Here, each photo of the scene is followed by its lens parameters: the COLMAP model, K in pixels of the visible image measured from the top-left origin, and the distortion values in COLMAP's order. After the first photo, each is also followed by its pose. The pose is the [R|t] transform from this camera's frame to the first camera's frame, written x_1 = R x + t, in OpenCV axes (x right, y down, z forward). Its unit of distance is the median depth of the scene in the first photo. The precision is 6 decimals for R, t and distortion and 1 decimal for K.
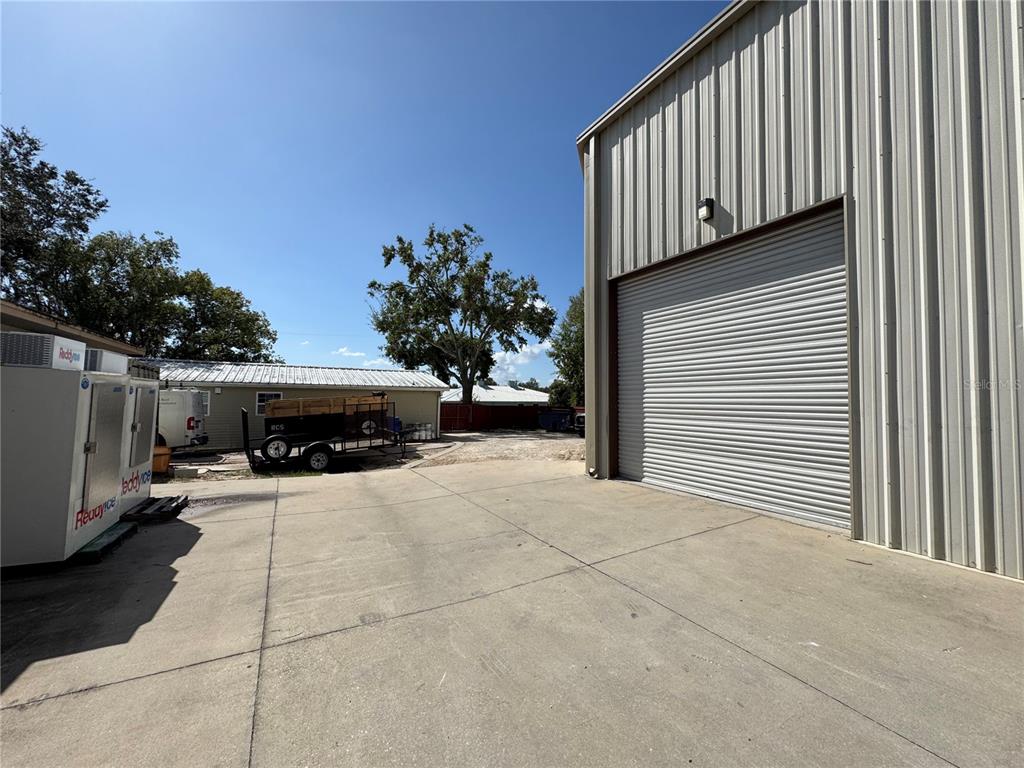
lens RADIAL K [[410.9, 0, 513.0], [0, 410.9, 380.1], [0, 0, 1]] dist [-0.000453, 0.001631]
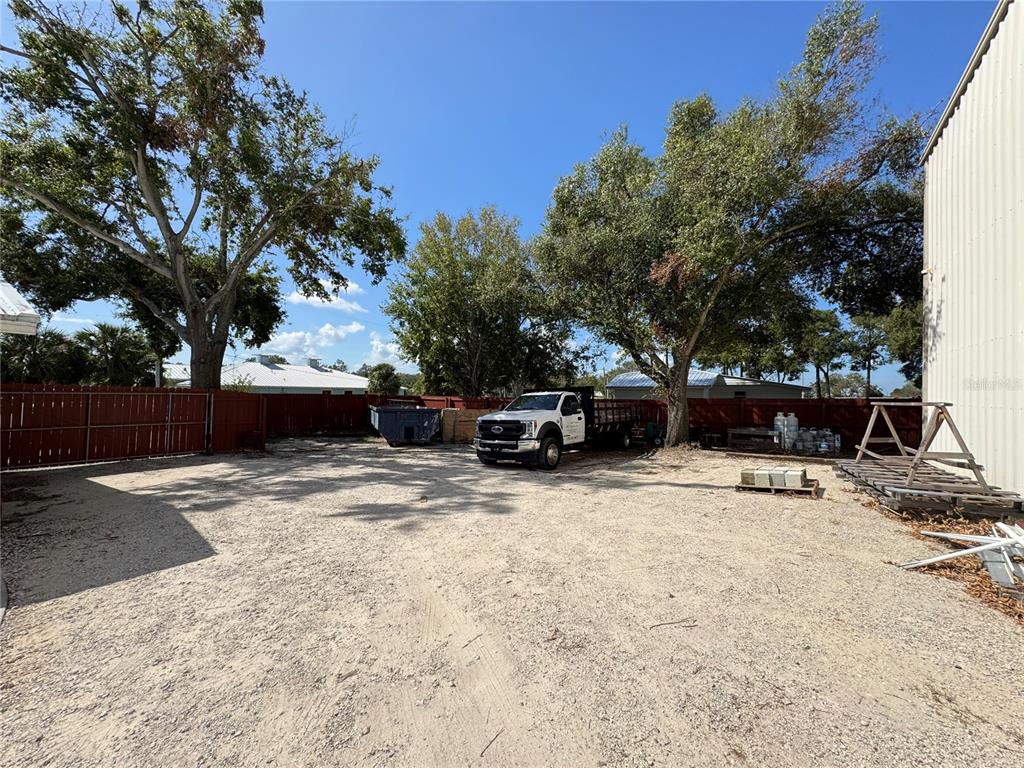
lens RADIAL K [[410.9, 0, 511.6], [0, 410.9, 384.4], [0, 0, 1]] dist [-0.000453, 0.001631]
pose [[0.899564, 0.019367, 0.436358, -0.007376], [-0.036179, 0.998887, 0.030251, 0.022607], [-0.435287, -0.043000, 0.899264, 0.379902]]
